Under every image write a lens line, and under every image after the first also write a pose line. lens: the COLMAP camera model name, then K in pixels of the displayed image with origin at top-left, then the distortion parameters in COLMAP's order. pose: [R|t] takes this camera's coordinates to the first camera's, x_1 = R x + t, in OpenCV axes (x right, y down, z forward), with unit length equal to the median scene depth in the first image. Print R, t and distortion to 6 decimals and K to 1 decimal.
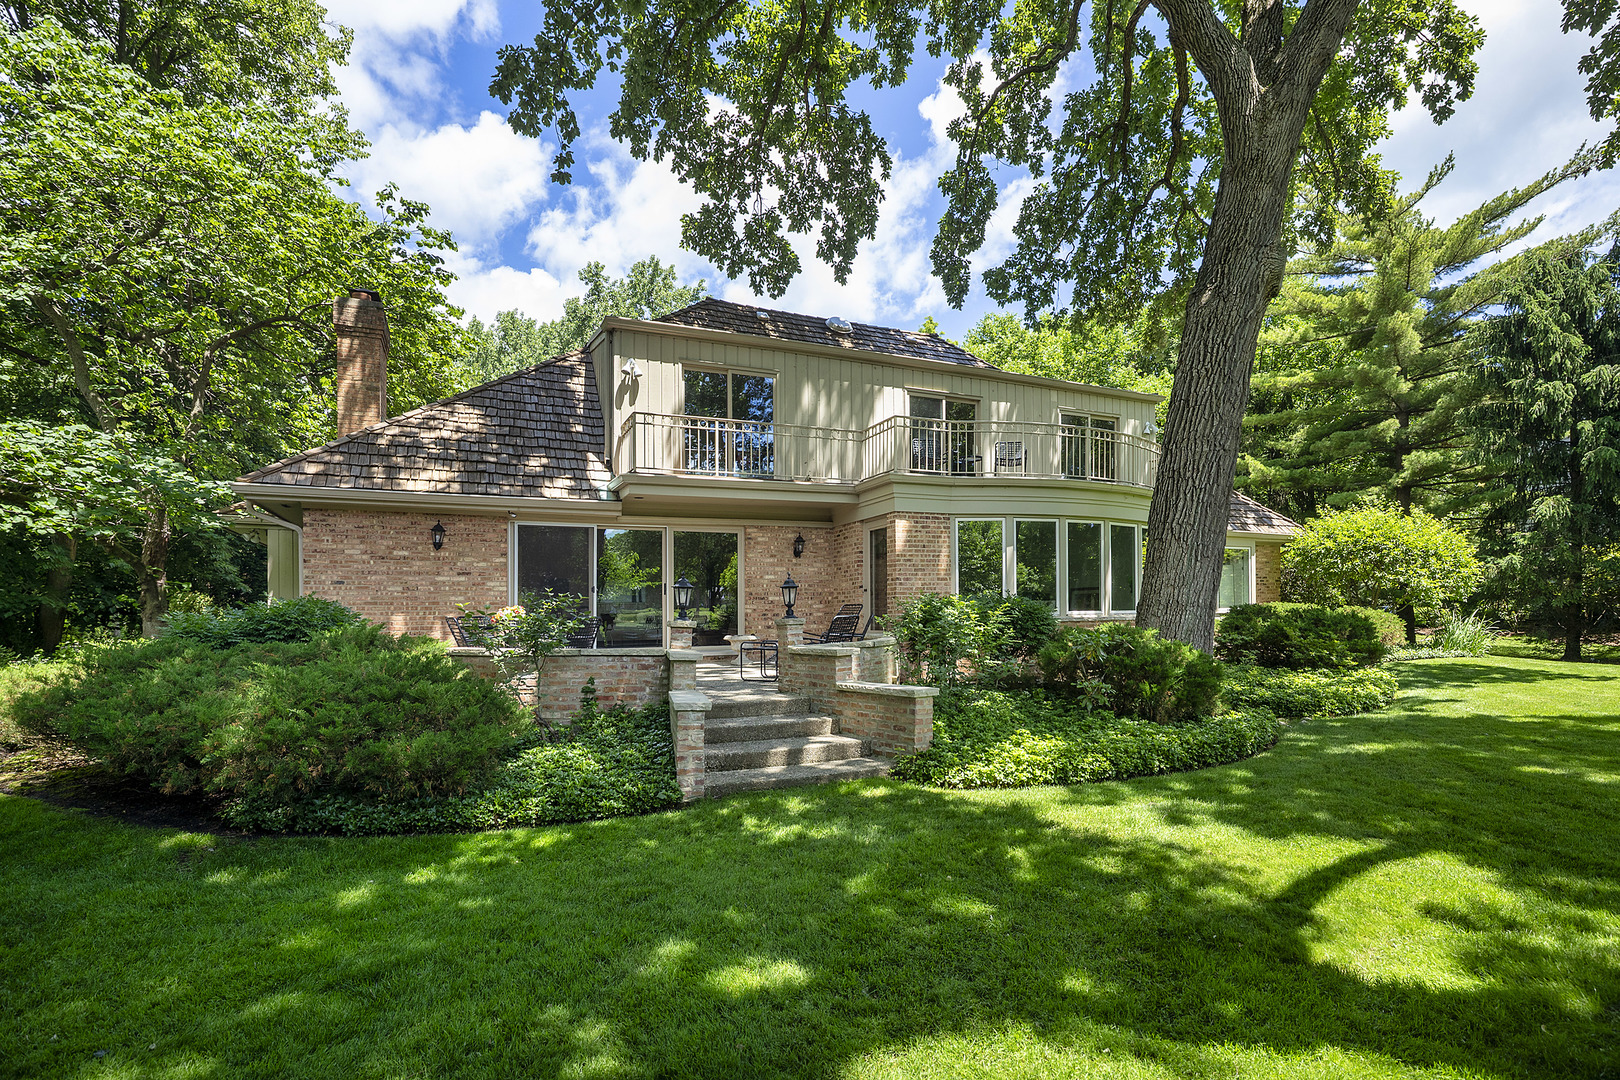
lens RADIAL K [[683.5, 0, 771.3], [0, 683.5, 561.7], [0, 0, 1]] dist [-0.009822, 0.000668]
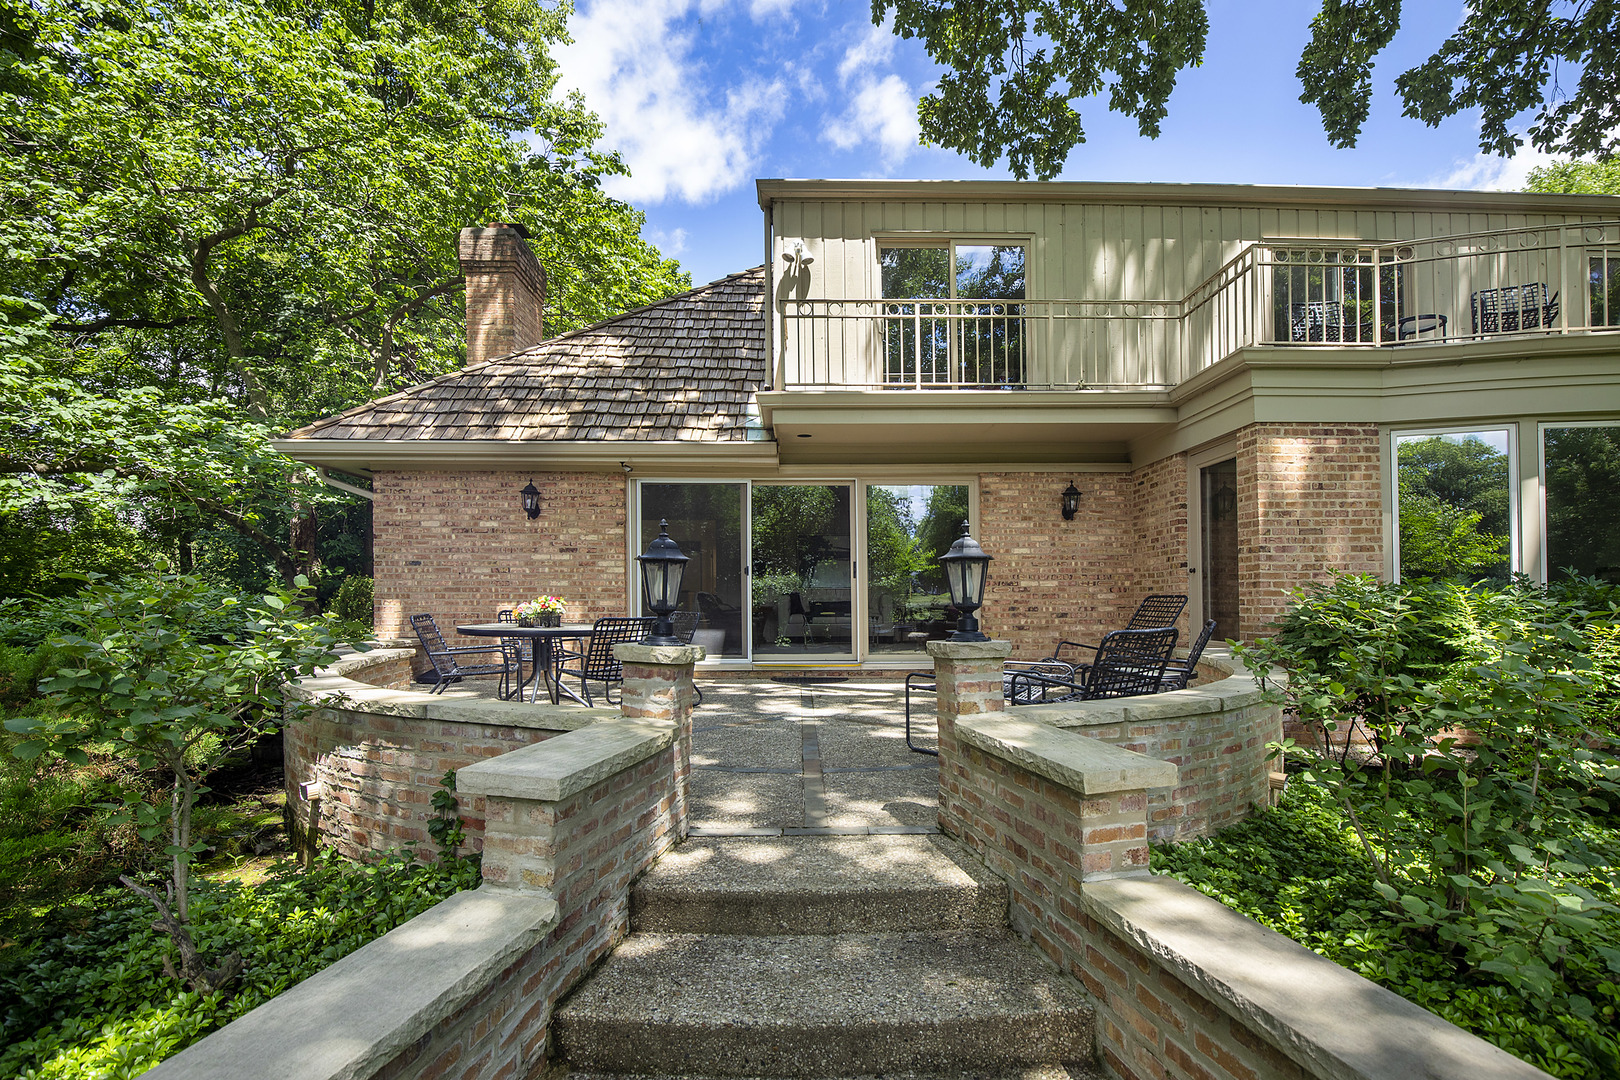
lens RADIAL K [[683.5, 0, 771.3], [0, 683.5, 561.7], [0, 0, 1]] dist [-0.009822, 0.000668]
pose [[0.915122, -0.009618, -0.403063, 0.026586], [0.019429, 0.999606, 0.020260, 0.009456], [0.402710, -0.026372, 0.914948, 0.198833]]
